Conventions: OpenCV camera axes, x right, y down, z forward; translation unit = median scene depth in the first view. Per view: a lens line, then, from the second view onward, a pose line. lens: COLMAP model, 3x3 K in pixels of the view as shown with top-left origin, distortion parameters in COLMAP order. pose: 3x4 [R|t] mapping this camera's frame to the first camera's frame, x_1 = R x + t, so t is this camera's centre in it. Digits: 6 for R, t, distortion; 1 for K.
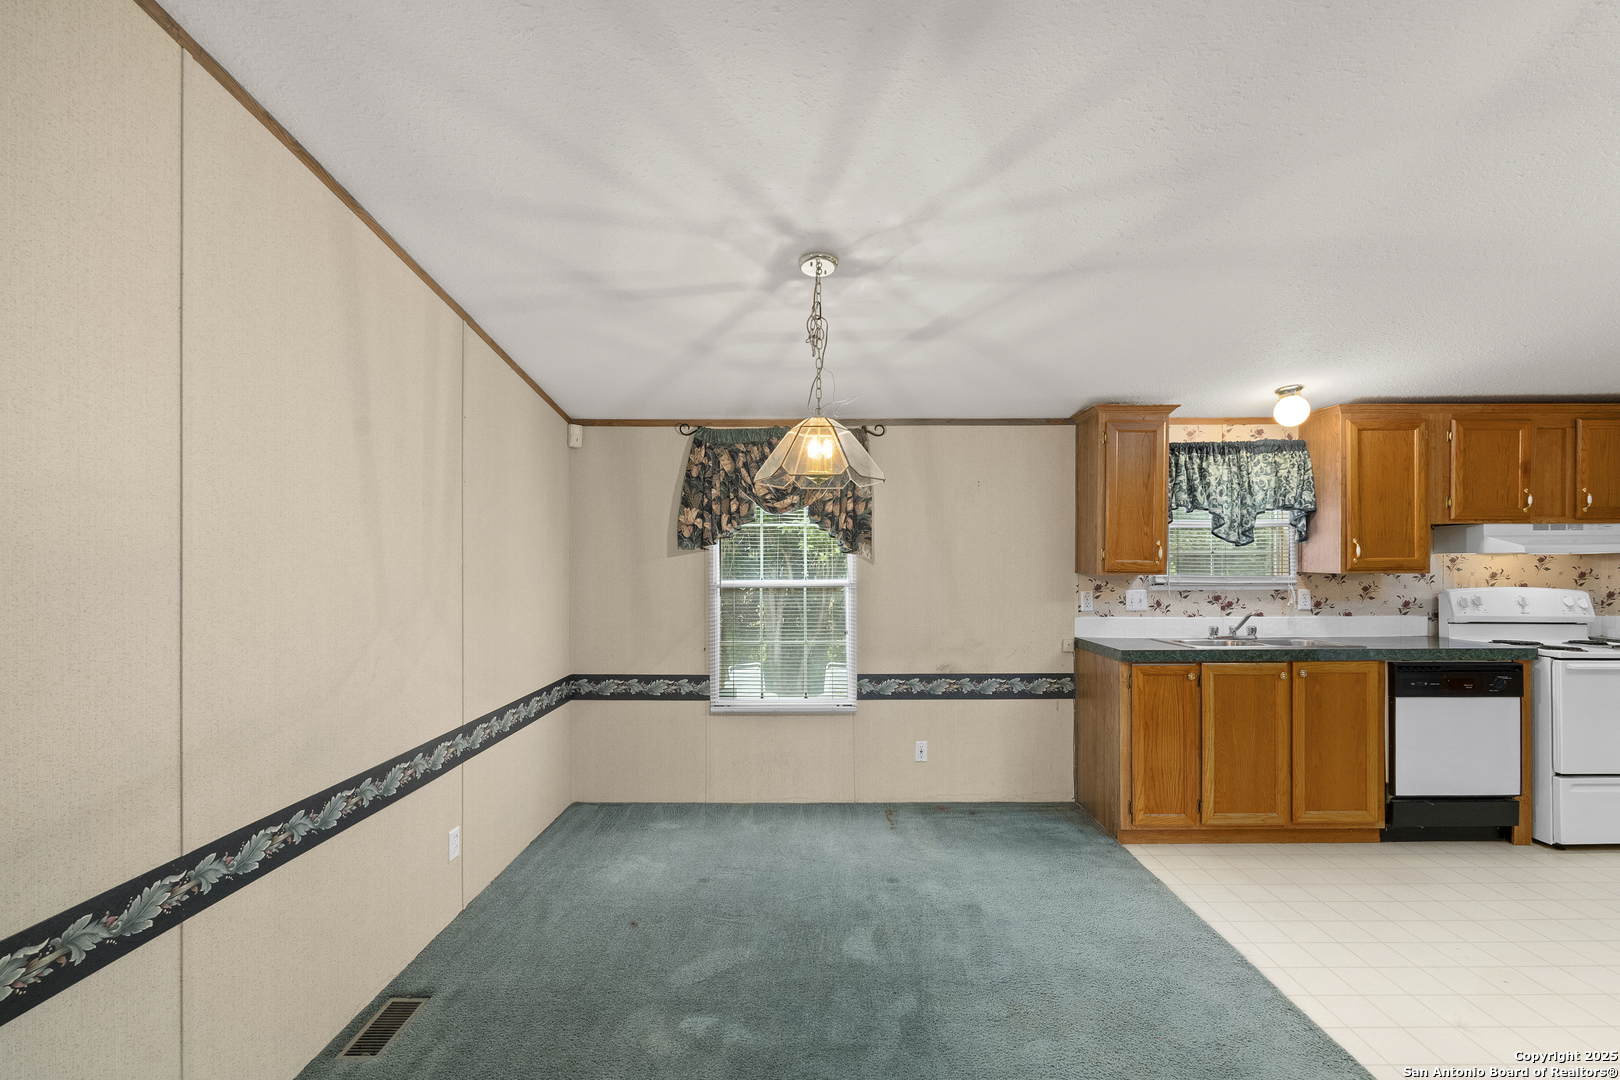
lens RADIAL K [[711.5, 0, 813.2], [0, 711.5, 557.5], [0, 0, 1]] dist [-0.004332, 0.000772]
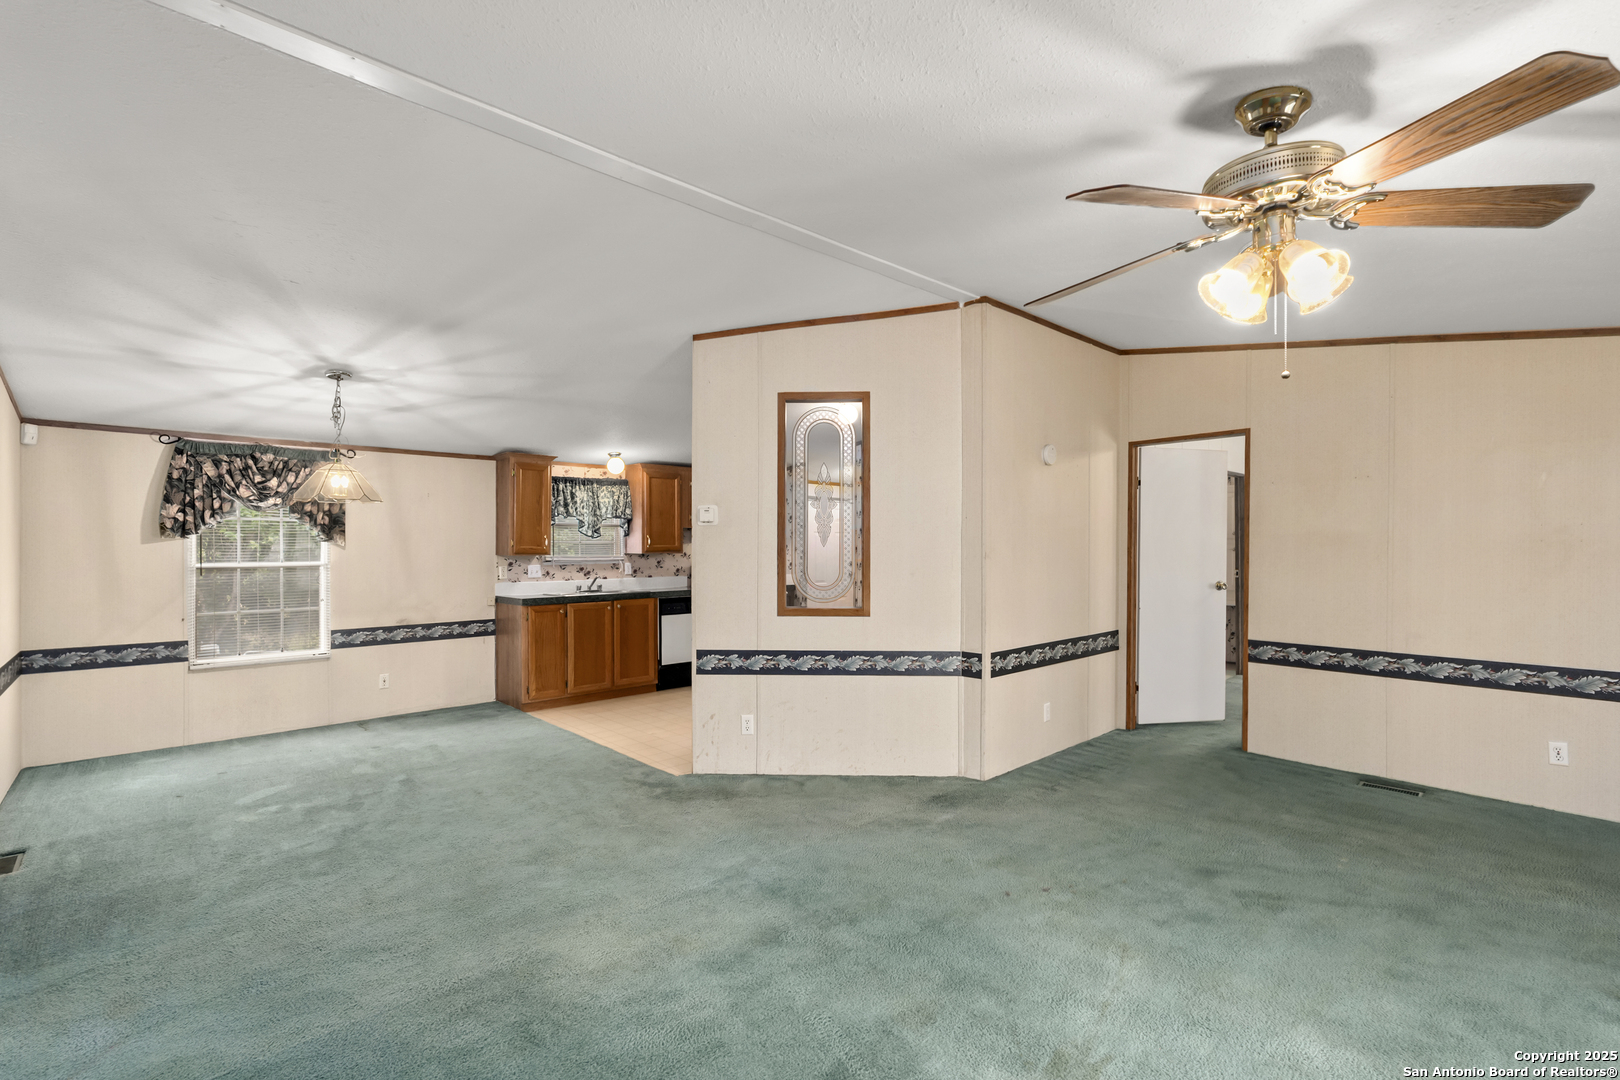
lens RADIAL K [[711.5, 0, 810.3], [0, 711.5, 548.5], [0, 0, 1]] dist [-0.004332, 0.000772]
pose [[0.727530, -0.001535, 0.686074, -0.207670], [-0.001386, 0.999992, 0.003706, 0.001027], [-0.686075, -0.003647, 0.727522, -0.632873]]
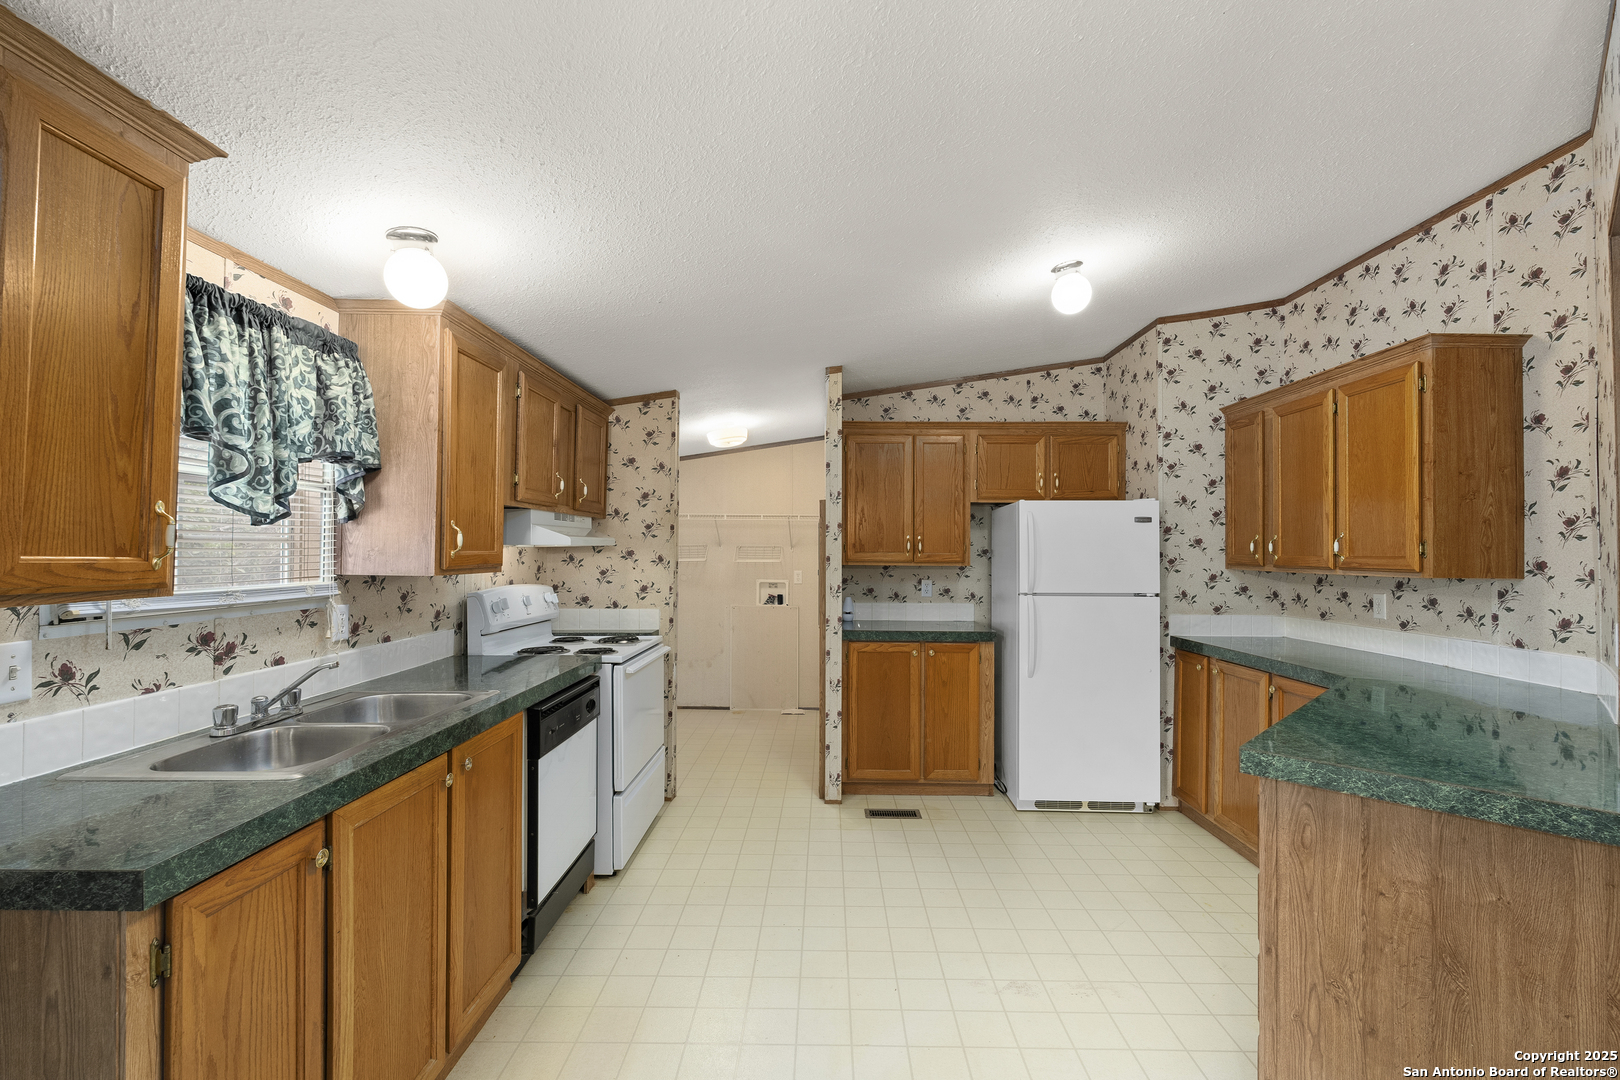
lens RADIAL K [[711.5, 0, 810.5], [0, 711.5, 545.6], [0, 0, 1]] dist [-0.004332, 0.000772]
pose [[0.031781, 0.009924, 0.999446, 0.136186], [-0.004140, 0.999943, -0.009797, 0.001026], [-0.999486, -0.003827, 0.031821, 0.623591]]
